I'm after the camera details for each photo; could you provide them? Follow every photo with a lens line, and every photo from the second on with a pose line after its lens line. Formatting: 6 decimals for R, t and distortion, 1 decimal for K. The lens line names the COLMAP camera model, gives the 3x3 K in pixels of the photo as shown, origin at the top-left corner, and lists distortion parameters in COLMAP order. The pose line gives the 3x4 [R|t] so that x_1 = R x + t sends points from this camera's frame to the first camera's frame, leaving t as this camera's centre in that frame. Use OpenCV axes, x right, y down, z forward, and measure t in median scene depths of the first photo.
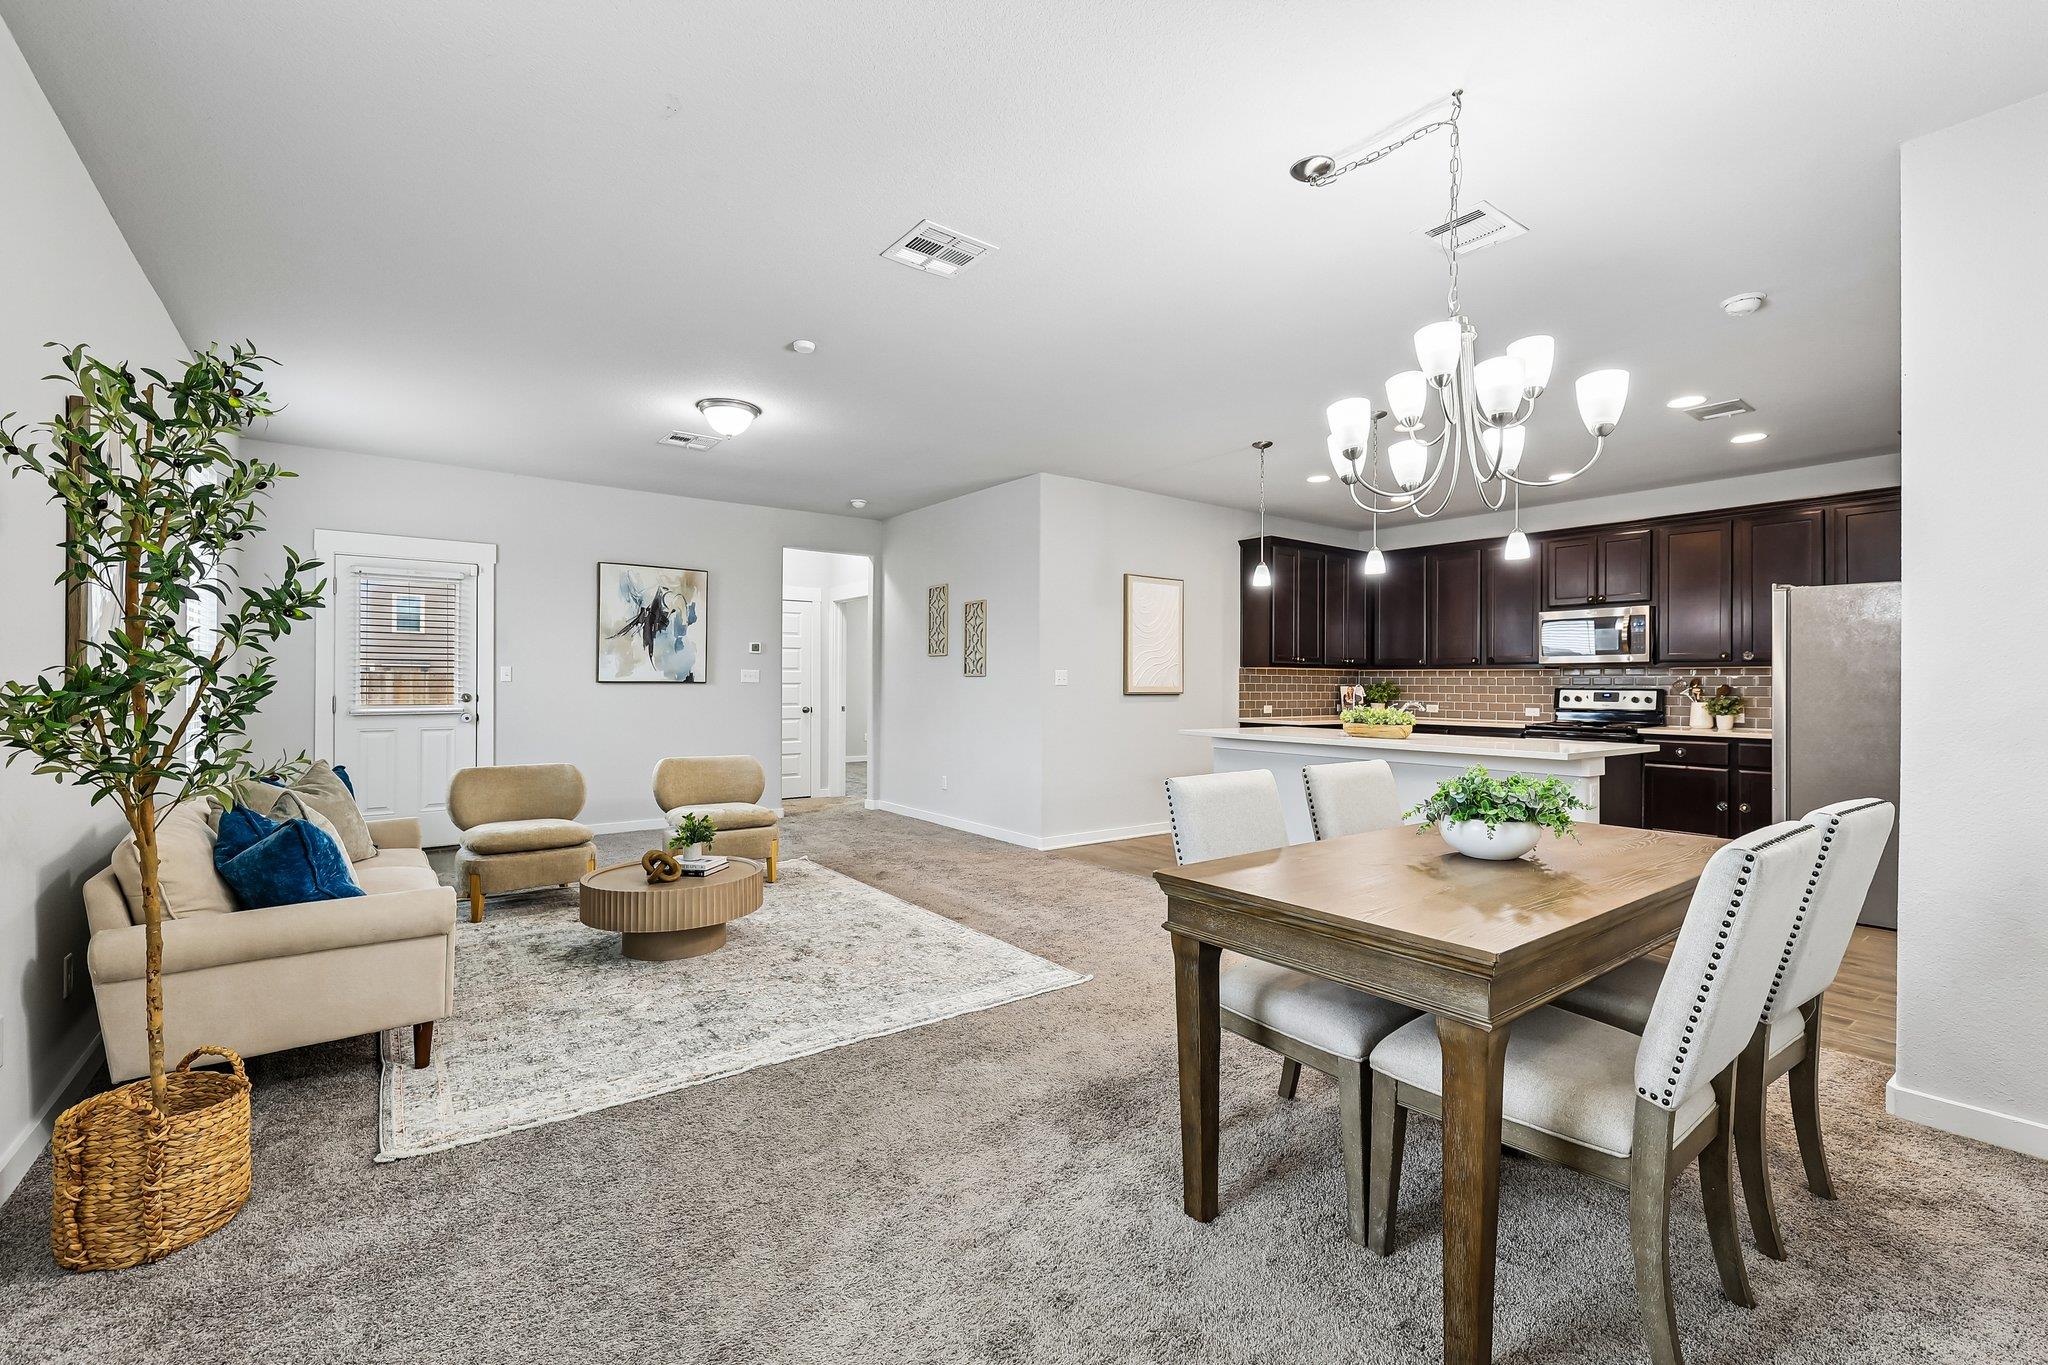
lens RADIAL K [[876.8, 0, 1022.1], [0, 876.8, 683.1], [0, 0, 1]] dist [-0.001259, 0.000168]
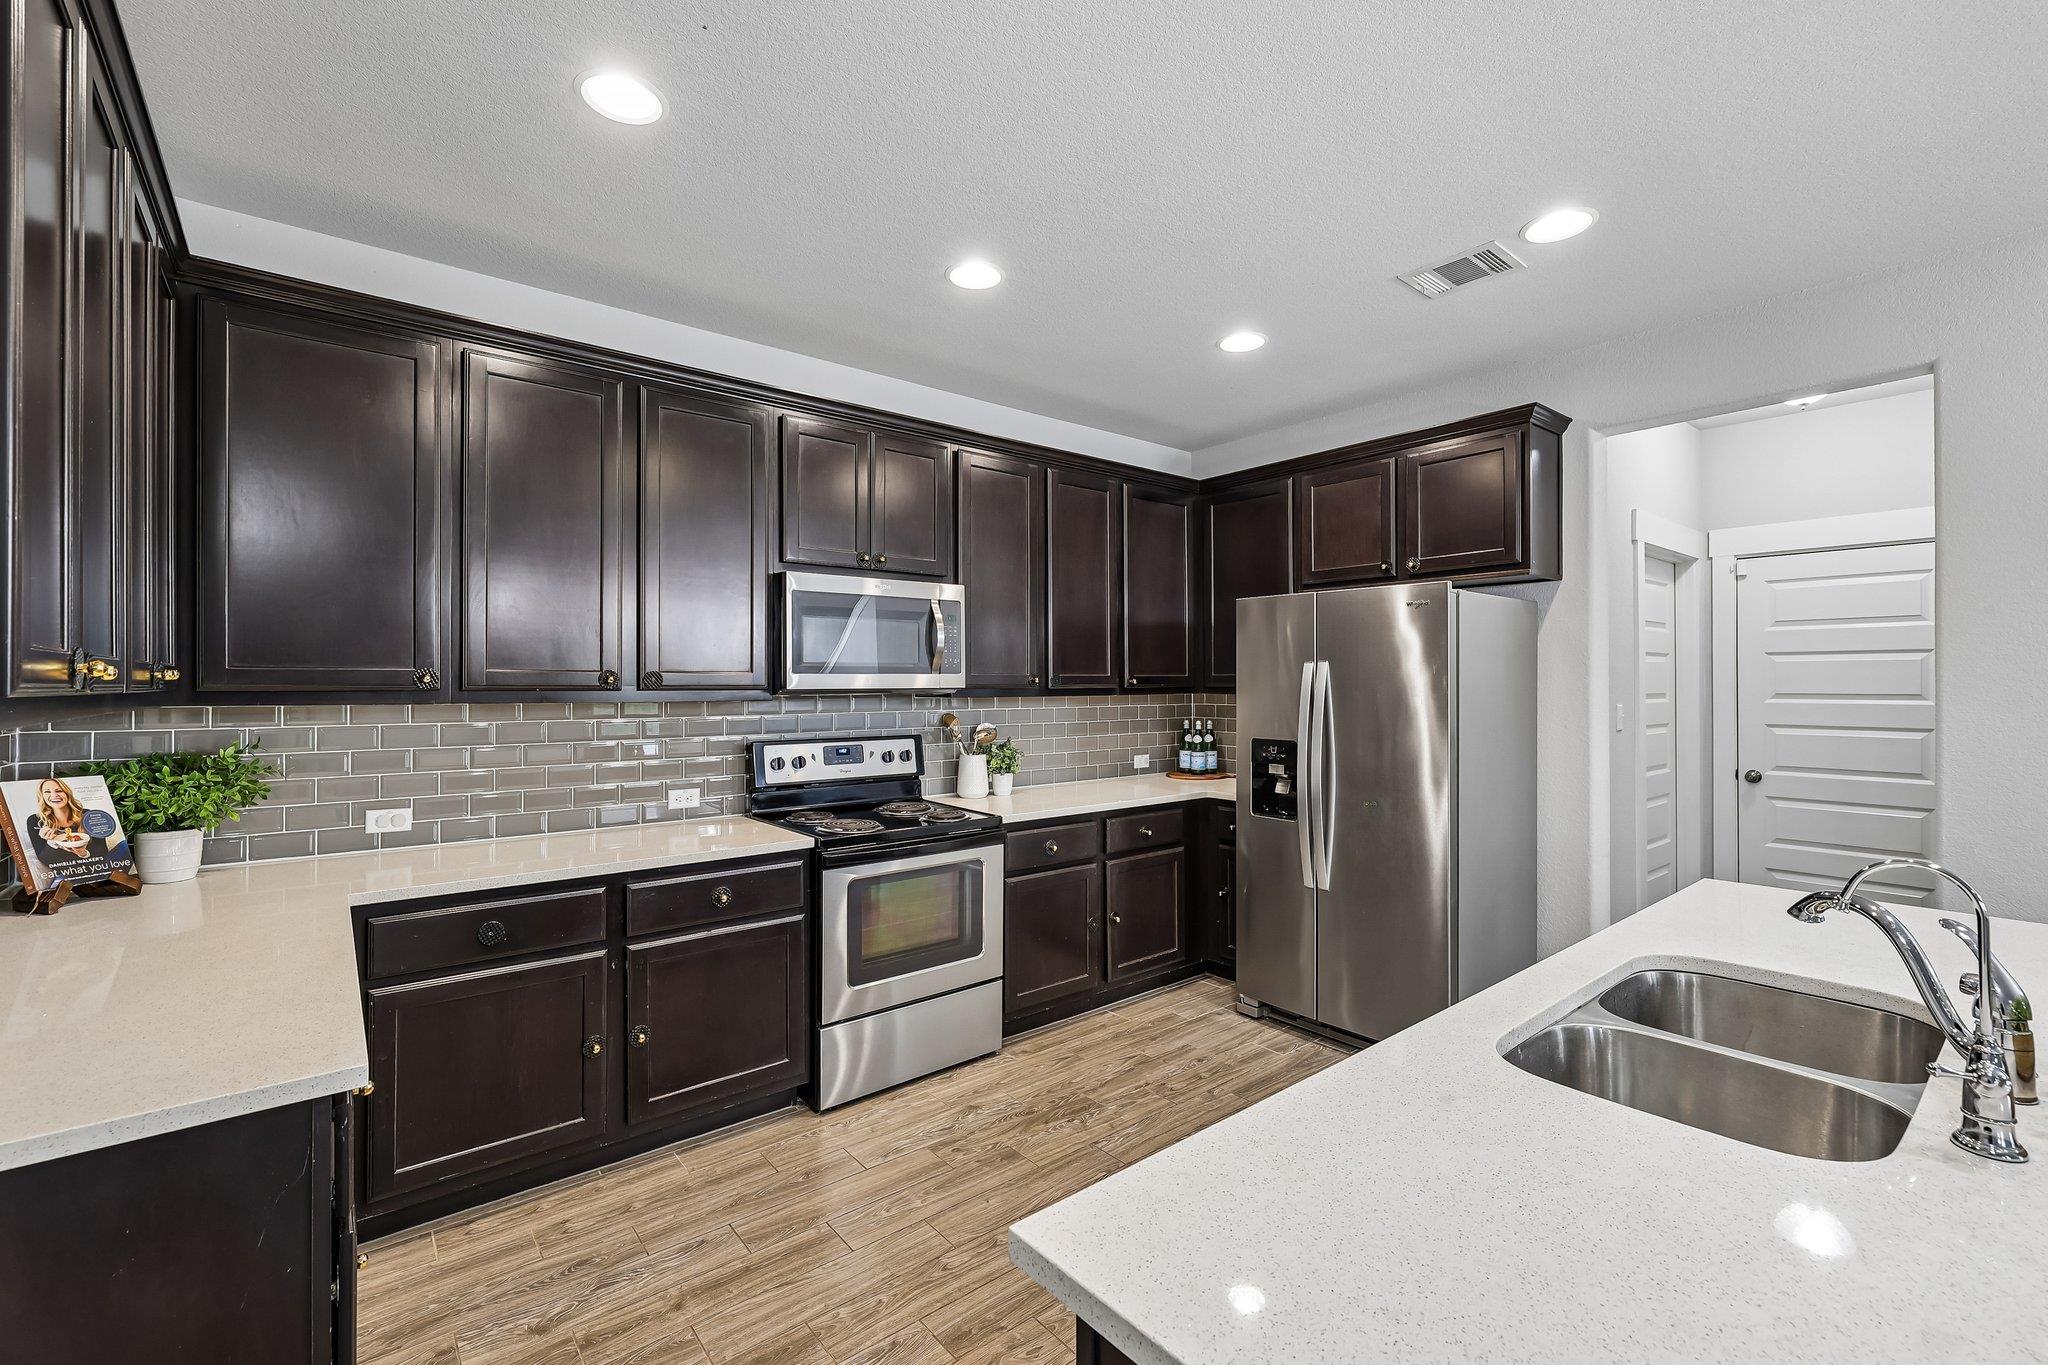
lens RADIAL K [[876.8, 0, 1028.0], [0, 876.8, 677.5], [0, 0, 1]] dist [-0.001259, 0.000168]
pose [[-0.039135, 0.001484, 0.999233, 0.155788], [0.002131, 0.999997, -0.001402, -0.027742], [-0.999232, 0.002074, -0.039138, 0.909040]]
